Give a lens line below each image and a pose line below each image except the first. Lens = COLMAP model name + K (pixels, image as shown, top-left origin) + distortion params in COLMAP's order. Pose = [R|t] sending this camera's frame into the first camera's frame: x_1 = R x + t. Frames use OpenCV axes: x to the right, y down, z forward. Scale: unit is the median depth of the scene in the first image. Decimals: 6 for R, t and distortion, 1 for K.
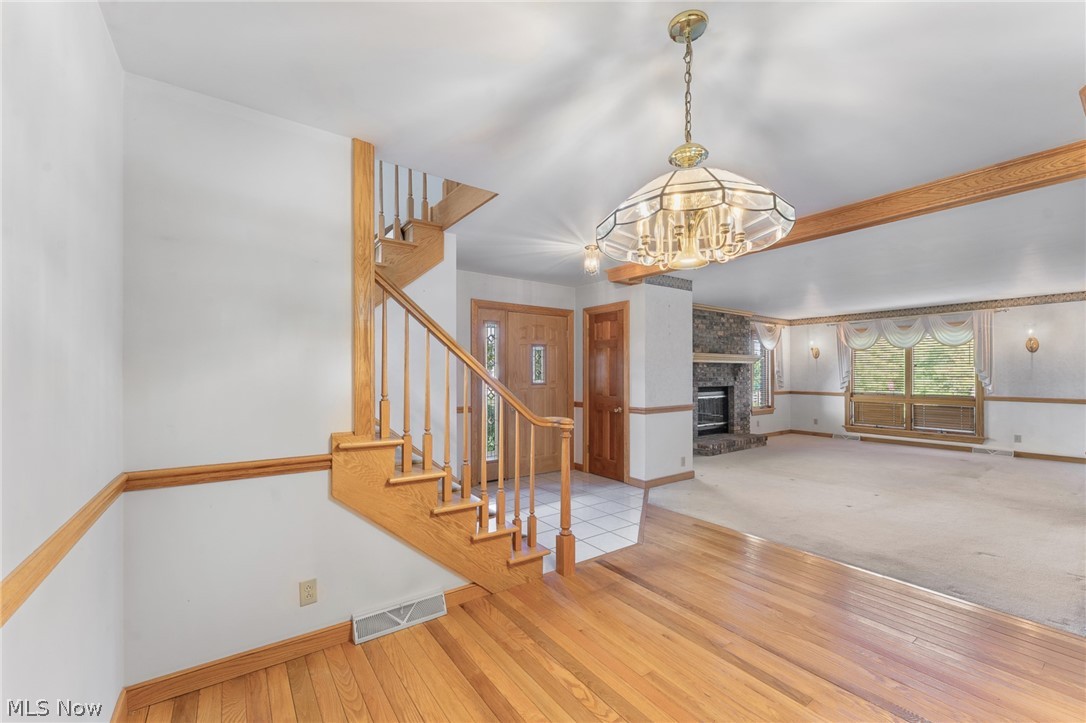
lens RADIAL K [[439.1, 0, 545.0], [0, 439.1, 370.1], [0, 0, 1]] dist [-0.001011, -0.000042]
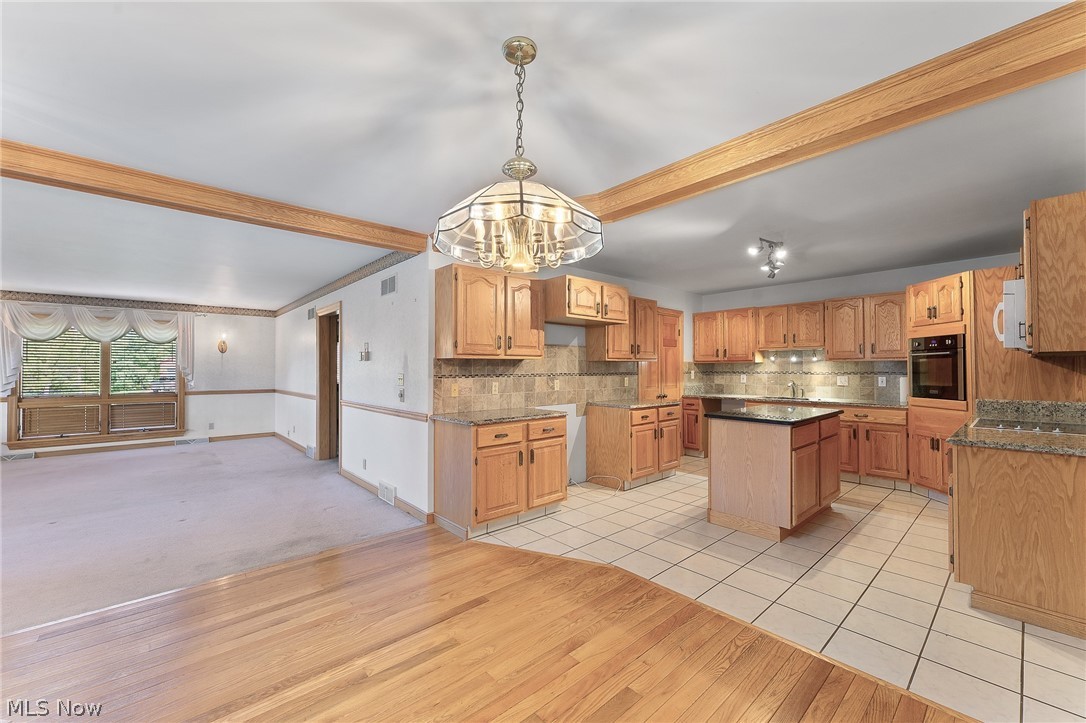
lens RADIAL K [[433.3, 0, 543.0], [0, 433.3, 361.5], [0, 0, 1]] dist [-0.000286, -0.000033]
pose [[-0.105779, 0.019200, 0.994204, -0.161507], [-0.004365, 0.999795, -0.019772, 0.002706], [-0.994380, -0.006431, -0.105673, 0.231142]]
